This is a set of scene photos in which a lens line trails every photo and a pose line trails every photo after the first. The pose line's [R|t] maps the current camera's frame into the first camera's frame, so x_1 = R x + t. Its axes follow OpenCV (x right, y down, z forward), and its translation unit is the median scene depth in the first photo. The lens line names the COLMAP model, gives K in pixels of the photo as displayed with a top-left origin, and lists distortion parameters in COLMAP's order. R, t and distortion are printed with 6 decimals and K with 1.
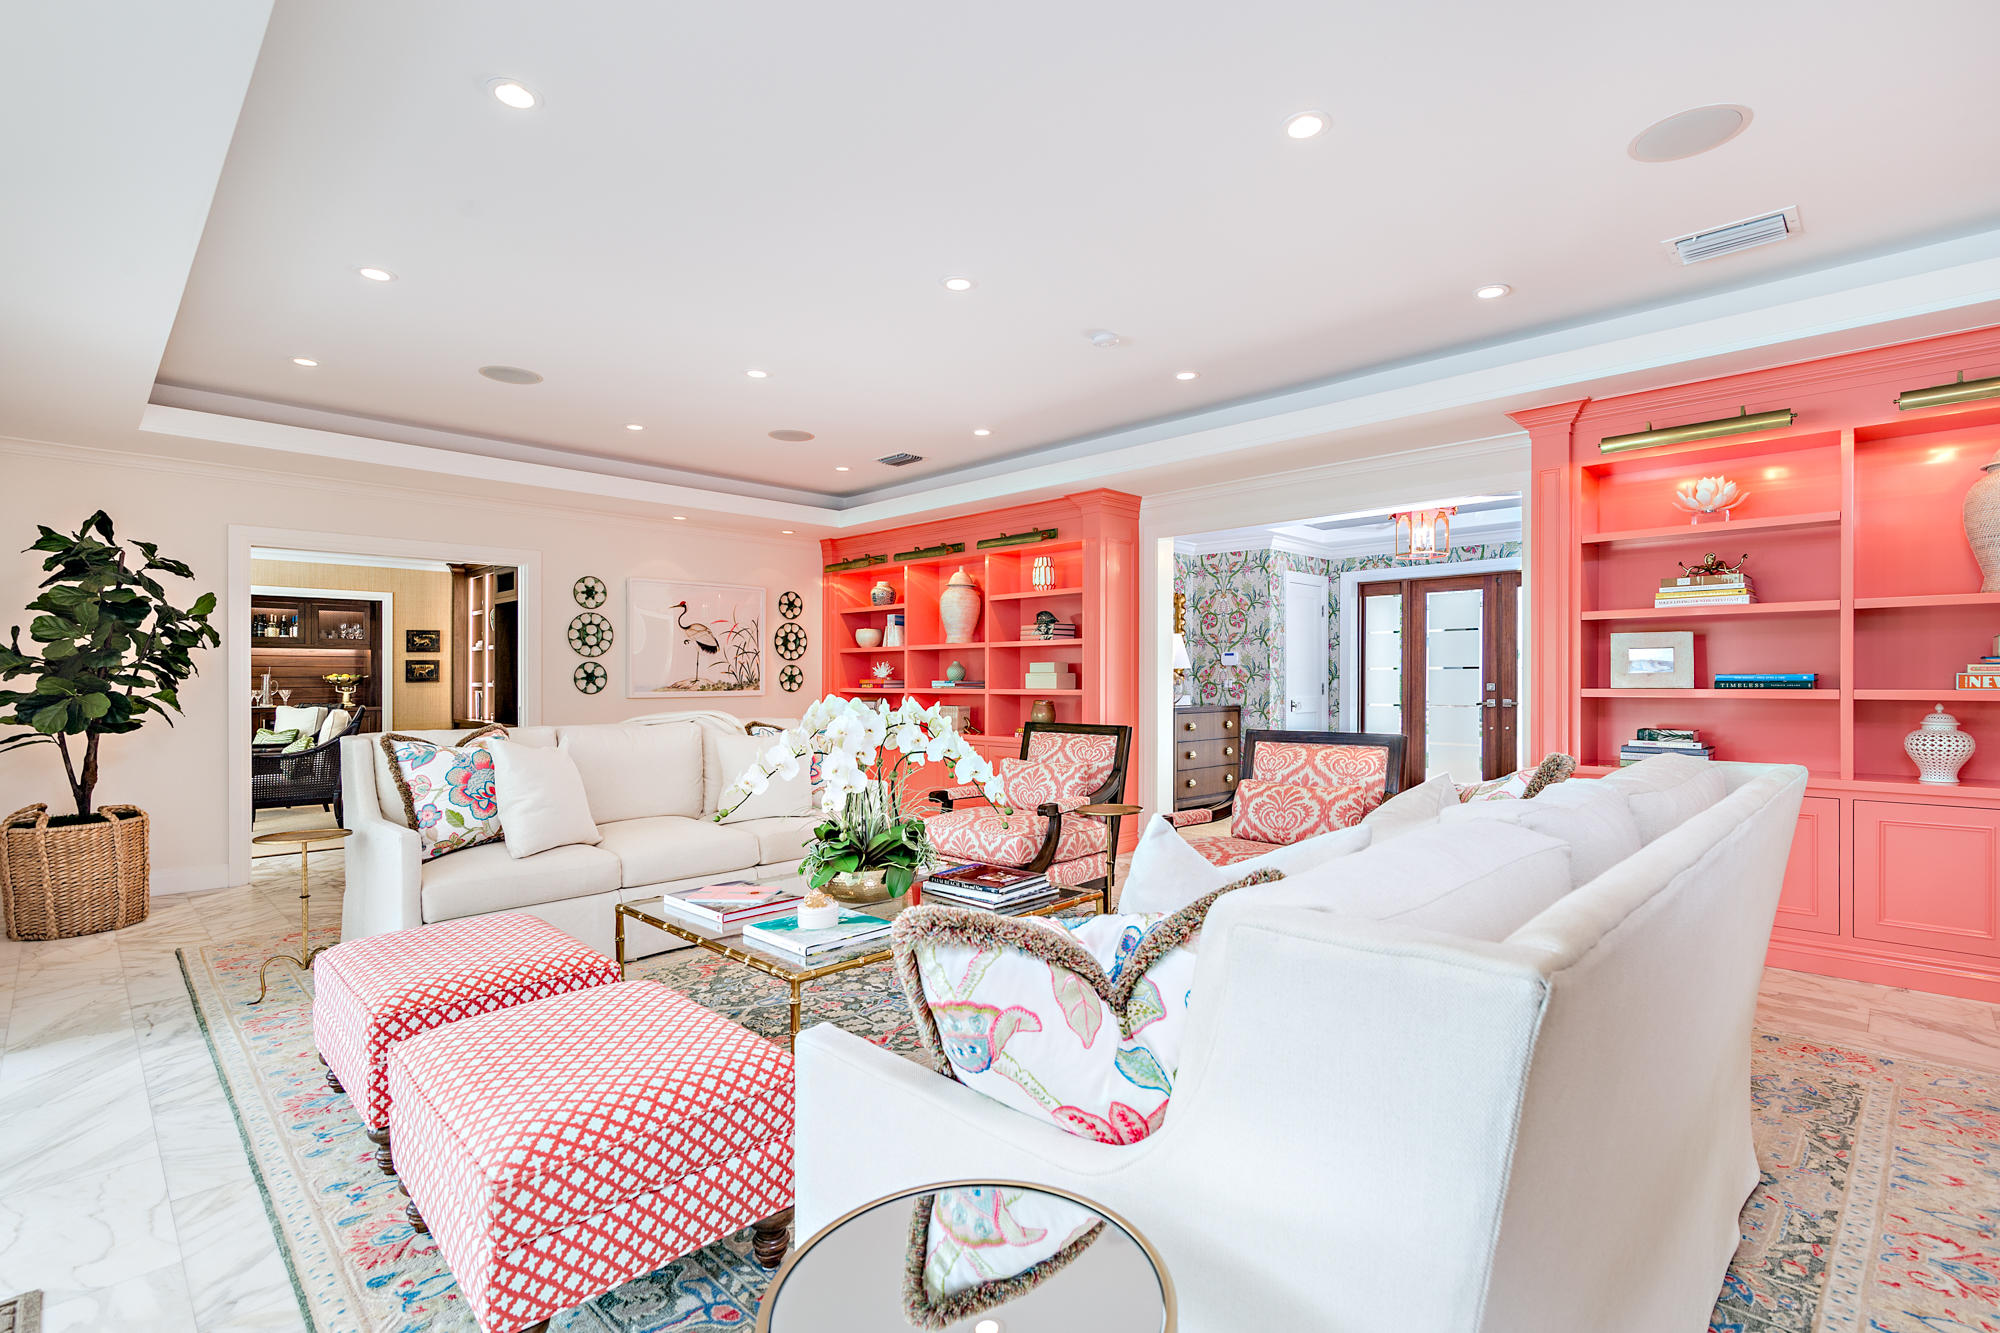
lens RADIAL K [[911.3, 0, 1002.9], [0, 911.3, 676.6], [0, 0, 1]] dist [0.000218, 0.000153]
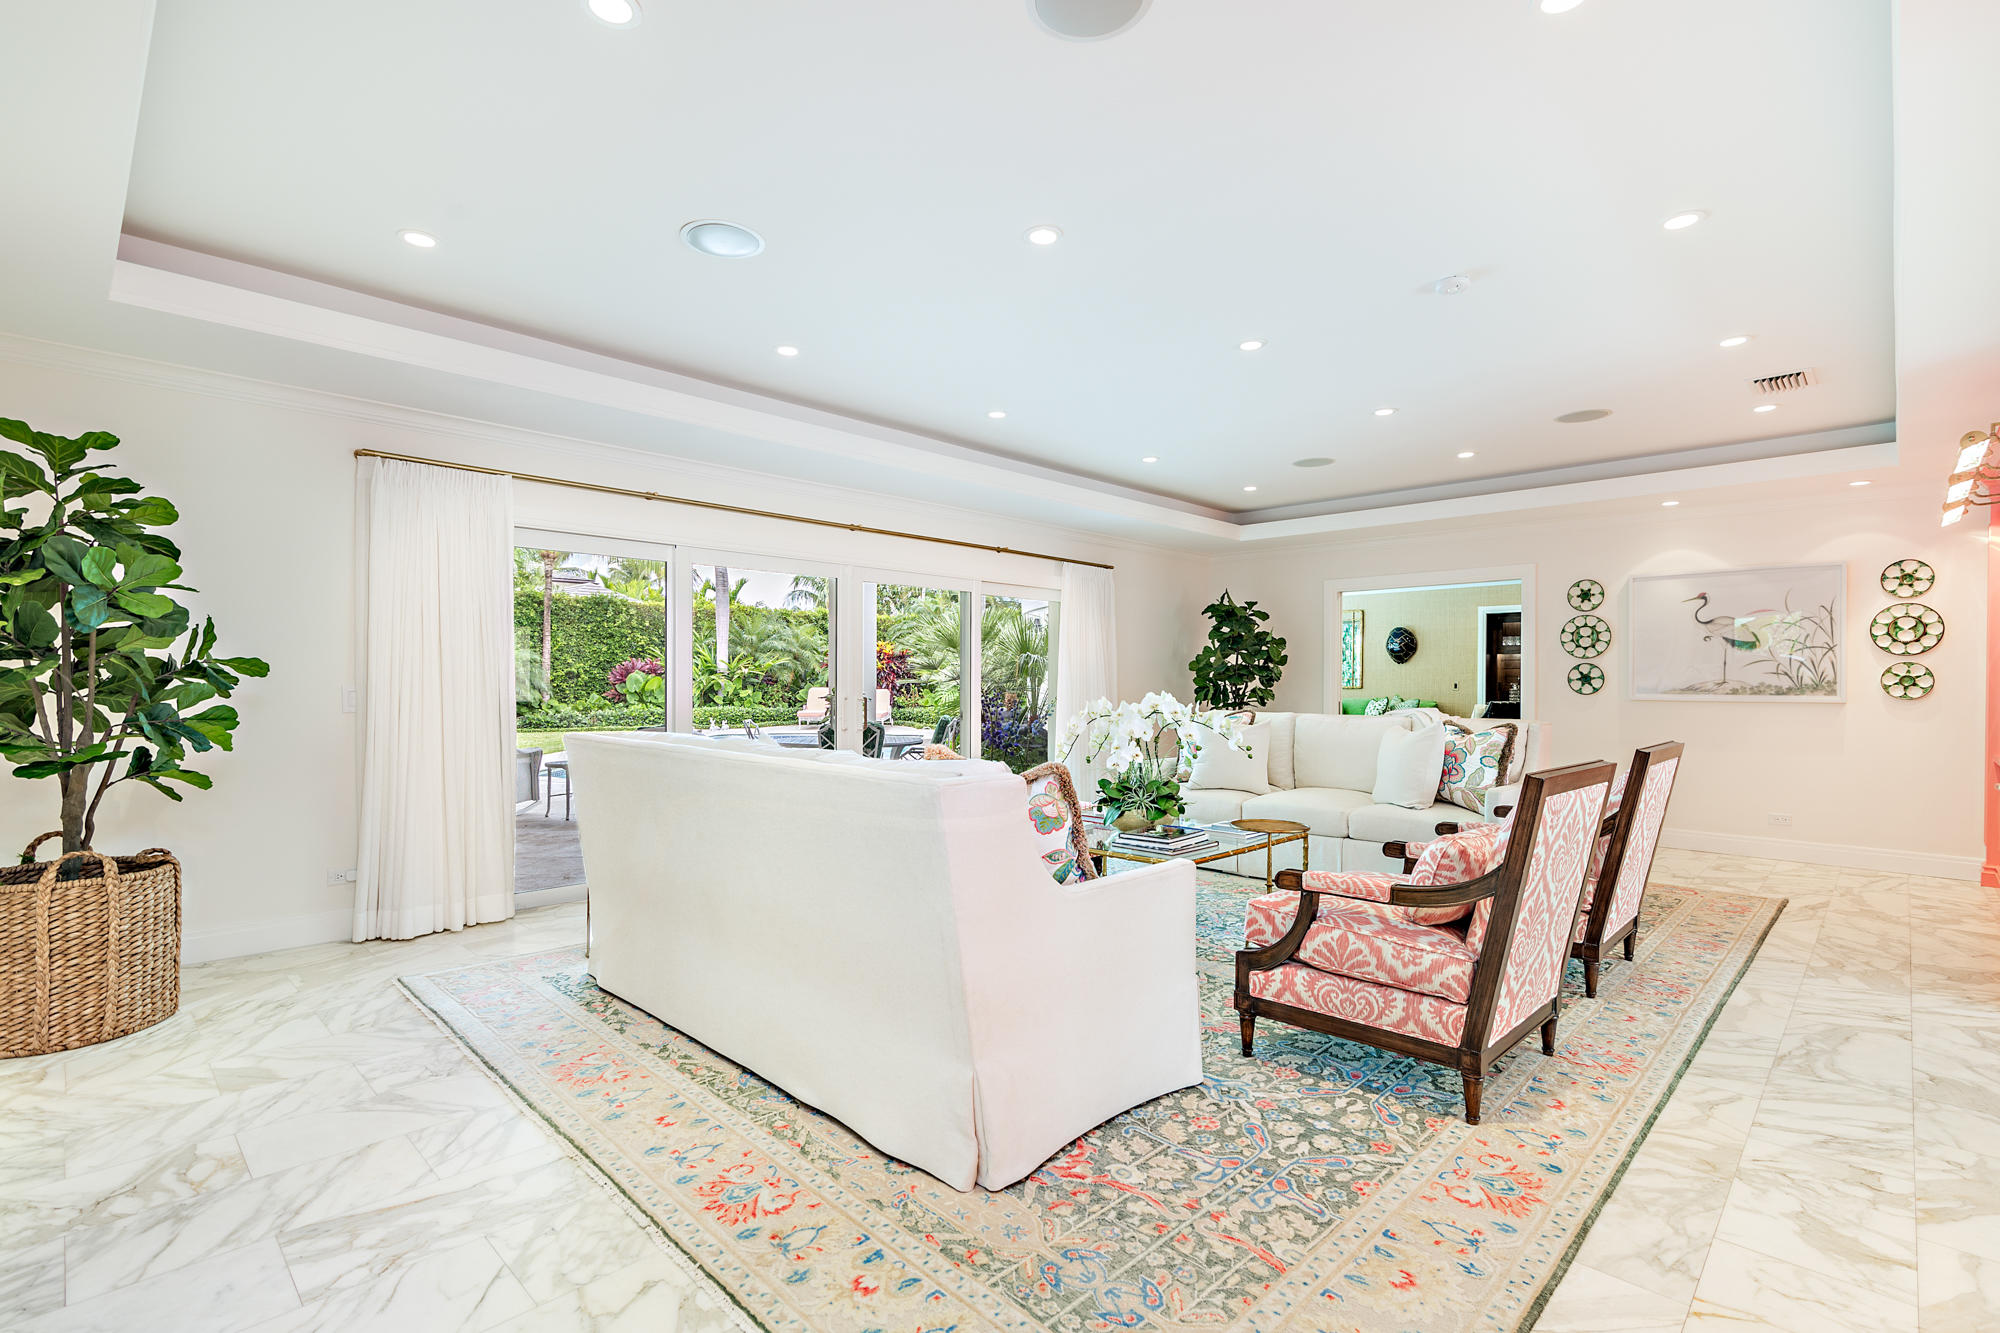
lens RADIAL K [[911.3, 0, 1002.9], [0, 911.3, 676.6], [0, 0, 1]] dist [0.000218, 0.000153]
pose [[0.000535, -0.001309, -0.999999, 0.563947], [-0.004217, 0.999990, -0.001311, 0.002916], [0.999991, 0.004217, 0.000529, 0.341277]]
